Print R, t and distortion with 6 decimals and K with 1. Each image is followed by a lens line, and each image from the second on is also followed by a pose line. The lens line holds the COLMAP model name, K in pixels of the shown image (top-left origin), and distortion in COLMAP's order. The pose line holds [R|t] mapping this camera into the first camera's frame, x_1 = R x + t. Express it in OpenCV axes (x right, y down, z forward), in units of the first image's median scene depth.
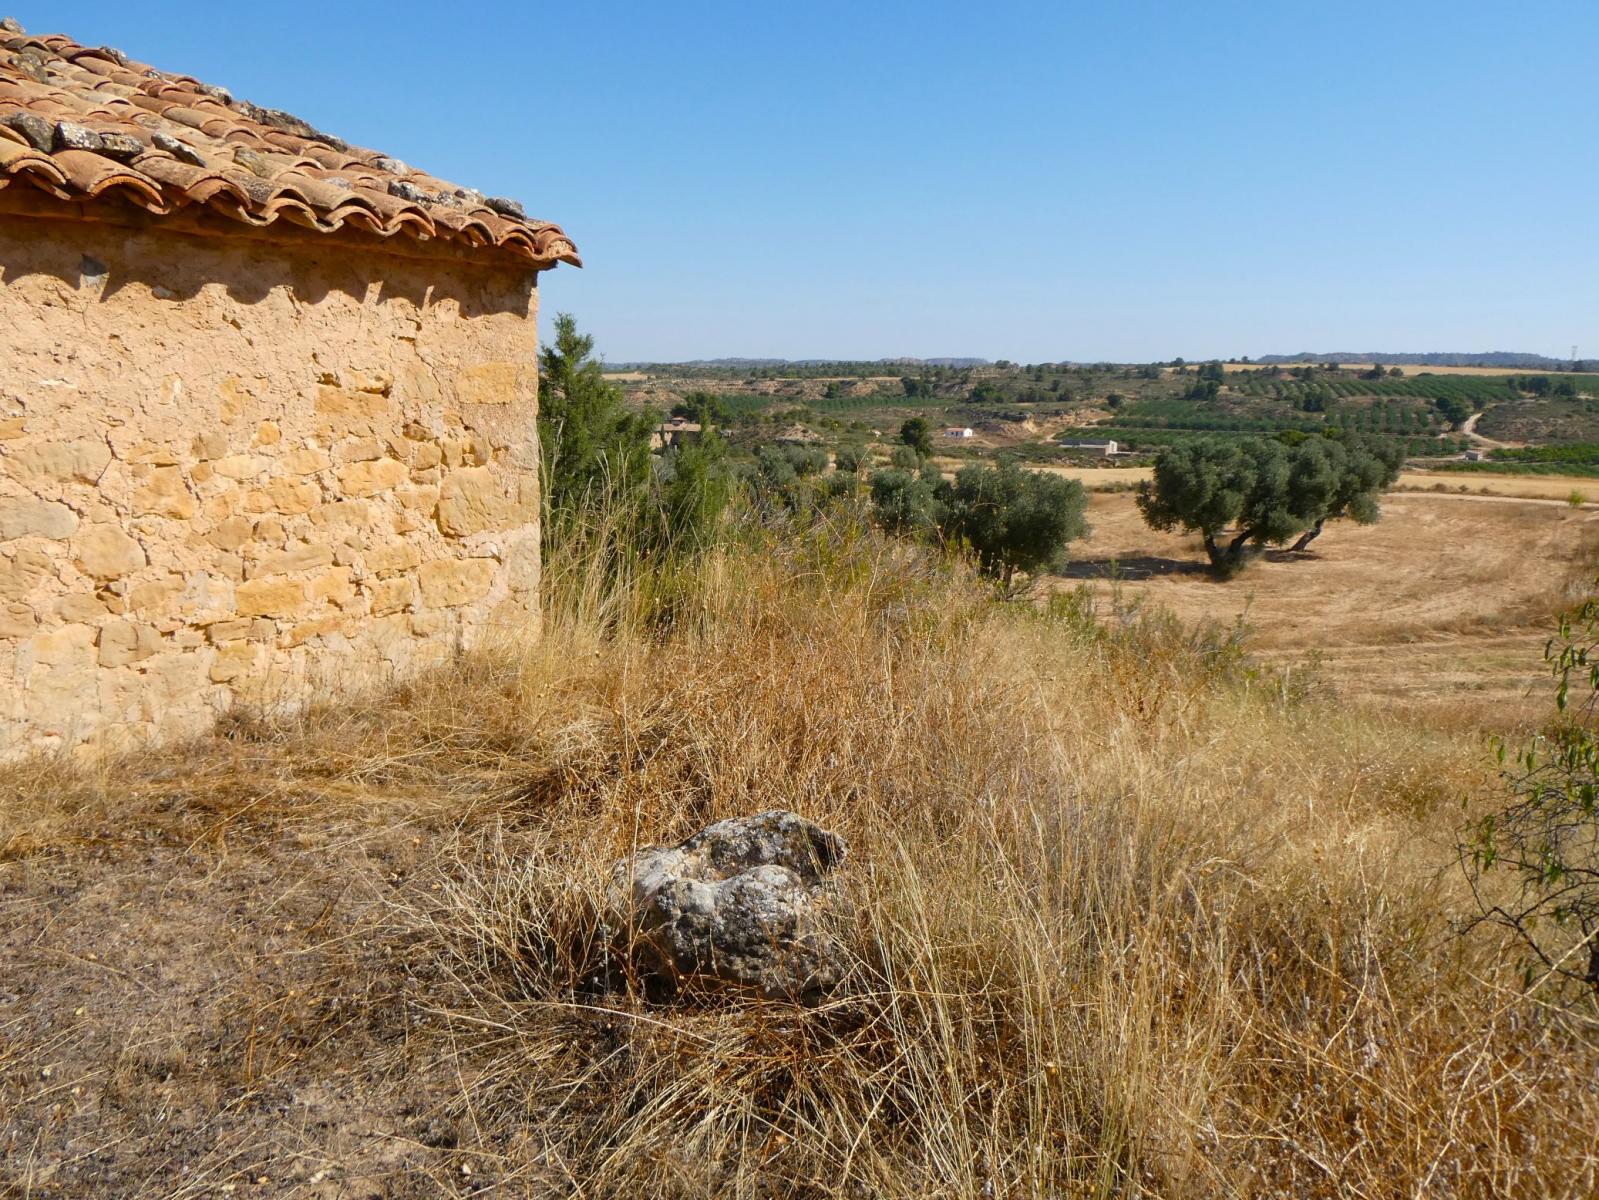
lens RADIAL K [[1146.7, 0, 815.2], [0, 1146.7, 601.7], [0, 0, 1]] dist [0.007352, -0.010863]
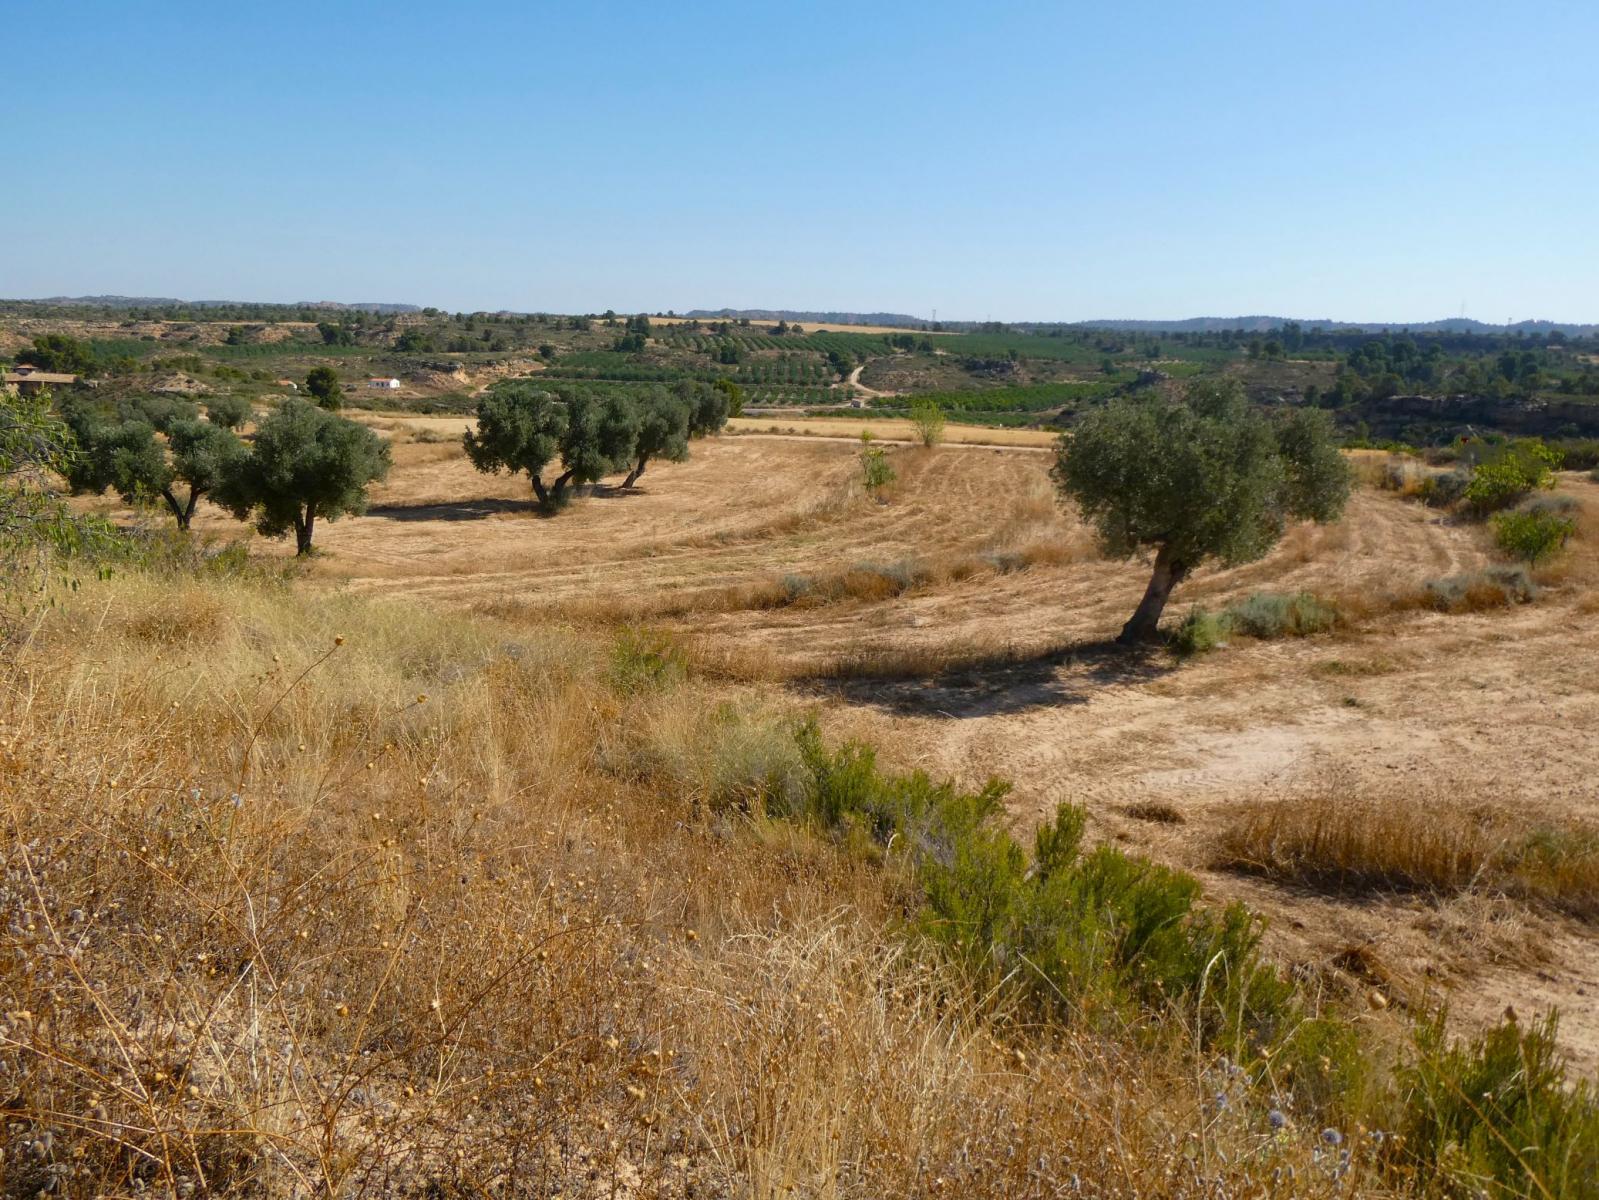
lens RADIAL K [[1146.7, 0, 811.6], [0, 1146.7, 590.2], [0, 0, 1]] dist [0.007352, -0.010863]
pose [[0.893535, -0.080395, 0.441737, 0.083839], [0.066182, 0.996675, 0.047523, 0.015868], [-0.444089, -0.013228, 0.895885, -0.099412]]
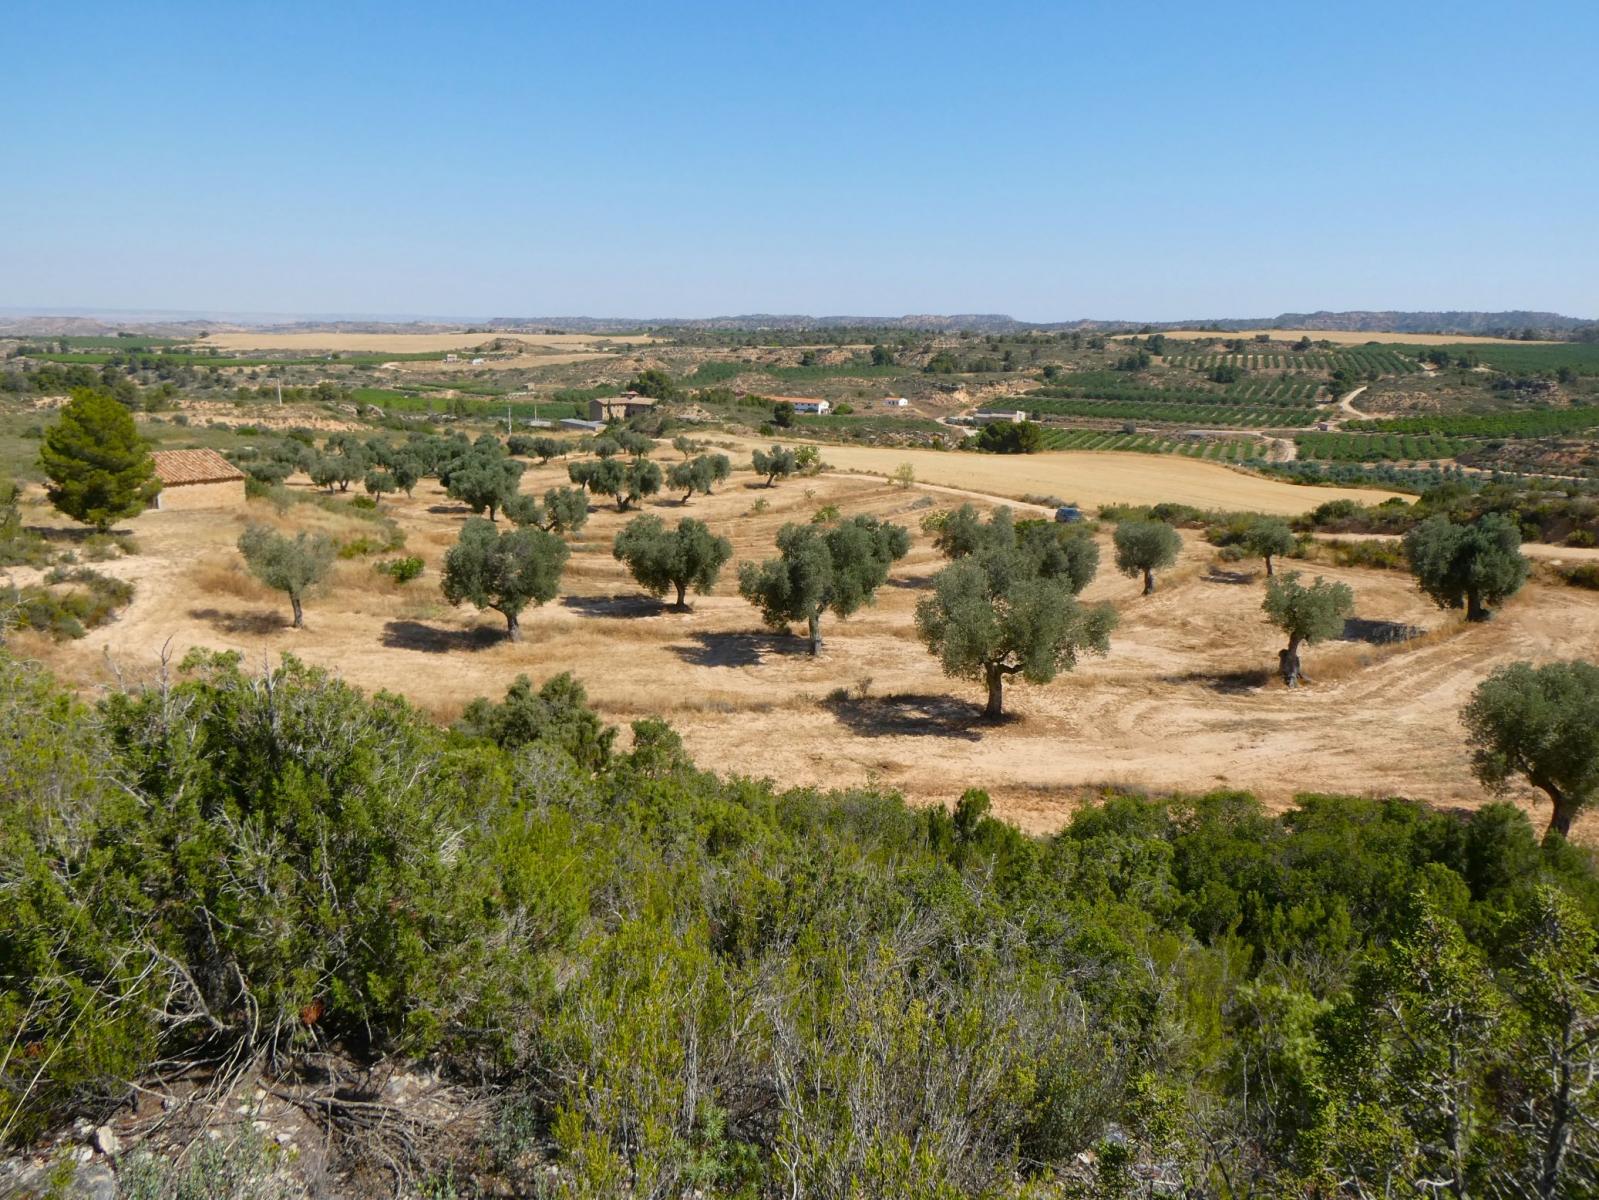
lens RADIAL K [[1146.7, 0, 792.0], [0, 1146.7, 601.7], [0, 0, 1]] dist [0.007352, -0.010863]
pose [[0.998902, 0.010486, -0.045656, 0.823464], [-0.008750, 0.999237, 0.038065, 0.072630], [0.046021, -0.037623, 0.998232, -1.474032]]
